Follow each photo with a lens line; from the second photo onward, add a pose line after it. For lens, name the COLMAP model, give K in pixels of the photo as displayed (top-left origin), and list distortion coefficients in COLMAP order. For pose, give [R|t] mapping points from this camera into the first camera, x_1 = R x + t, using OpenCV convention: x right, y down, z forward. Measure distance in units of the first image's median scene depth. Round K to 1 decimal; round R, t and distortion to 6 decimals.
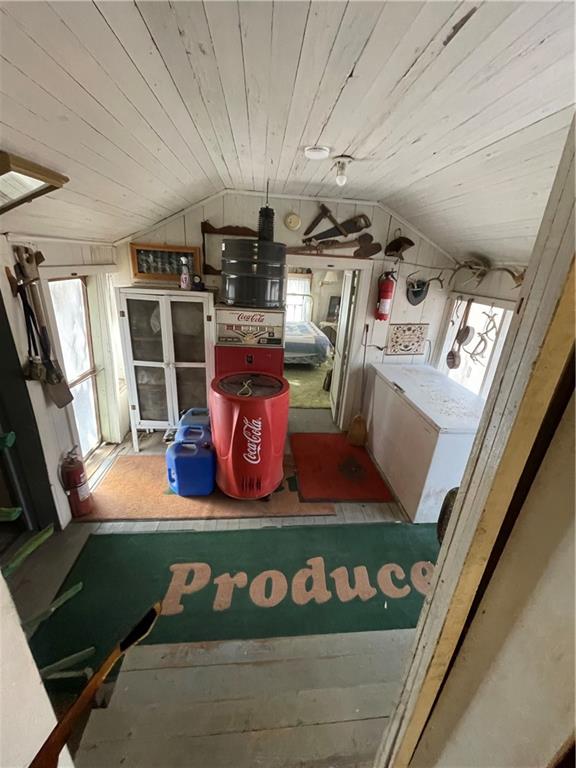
lens RADIAL K [[310.4, 0, 288.0], [0, 310.4, 384.0], [0, 0, 1]] dist [-0.003552, 0.004903]
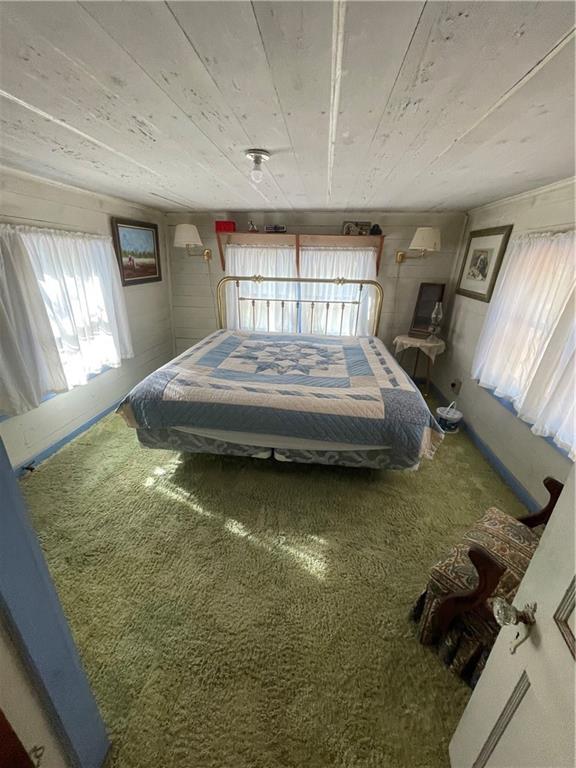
lens RADIAL K [[310.4, 0, 288.0], [0, 310.4, 384.0], [0, 0, 1]] dist [-0.003552, 0.004903]
pose [[0.980798, 0.044103, -0.189977, 0.036419], [-0.041920, 0.999001, 0.015496, -0.131594], [0.190470, -0.007235, 0.981666, 0.511820]]
